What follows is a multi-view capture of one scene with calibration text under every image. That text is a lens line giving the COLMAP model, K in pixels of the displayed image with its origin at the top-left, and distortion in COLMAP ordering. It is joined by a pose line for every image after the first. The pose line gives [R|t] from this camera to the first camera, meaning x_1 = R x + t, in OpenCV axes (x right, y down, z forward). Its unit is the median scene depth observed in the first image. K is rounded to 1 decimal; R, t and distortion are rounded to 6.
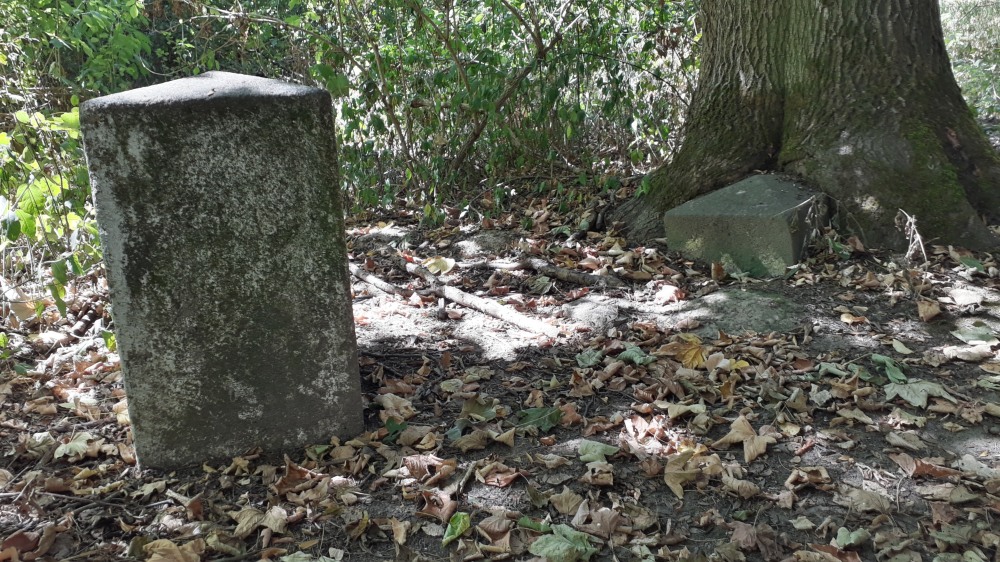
lens RADIAL K [[780.1, 0, 500.0], [0, 780.1, 281.0], [0, 0, 1]] dist [0.154543, -0.005791]
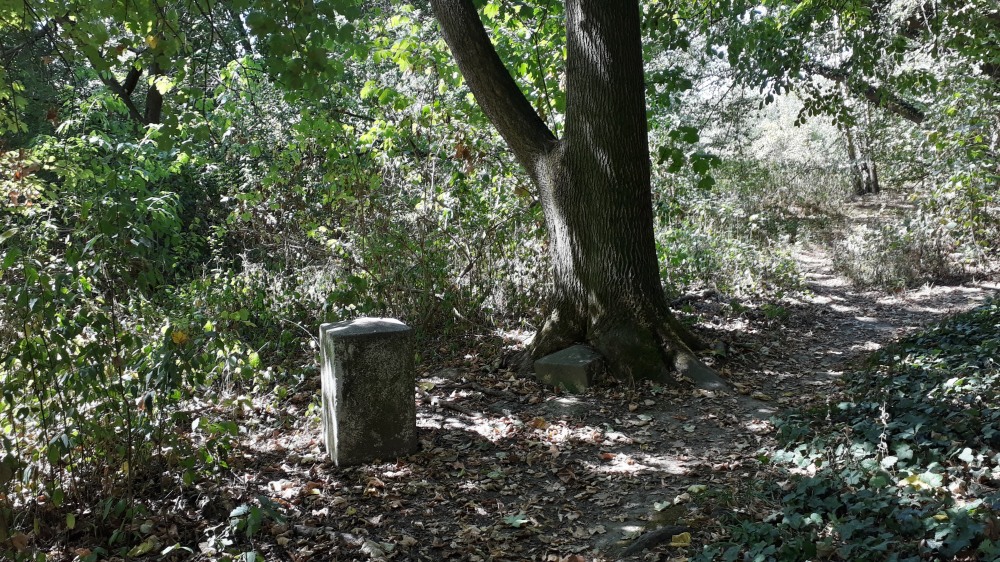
lens RADIAL K [[780.1, 0, 500.0], [0, 780.1, 281.0], [0, 0, 1]] dist [0.154543, -0.005791]
pose [[0.992098, 0.019700, 0.123910, -0.239269], [-0.002256, 0.990238, -0.139367, -0.013111], [-0.125446, 0.137986, 0.982458, -1.749351]]
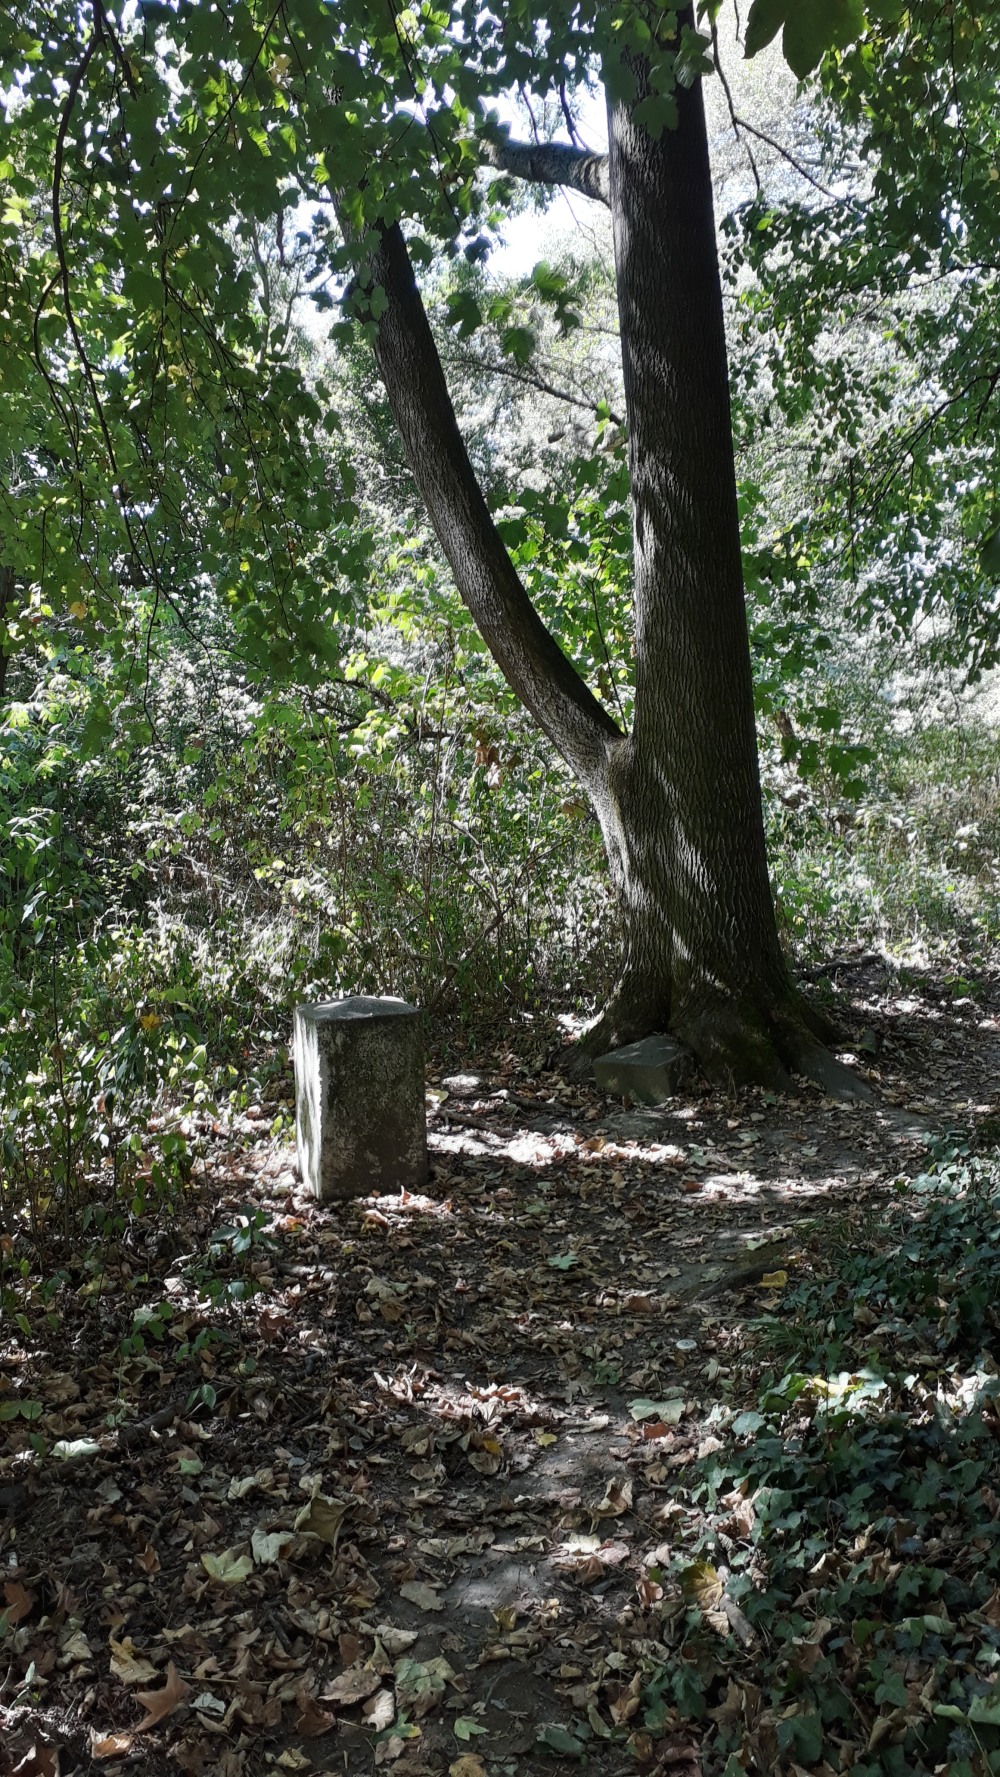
lens RADIAL K [[1386.2, 0, 500.0], [0, 1386.2, 888.5], [0, 0, 1]] dist [0.154543, -0.005791]
pose [[0.995805, 0.017868, 0.089742, -0.322014], [-0.002239, 0.985213, -0.171319, 0.067567], [-0.091476, 0.170399, 0.981120, -2.517489]]
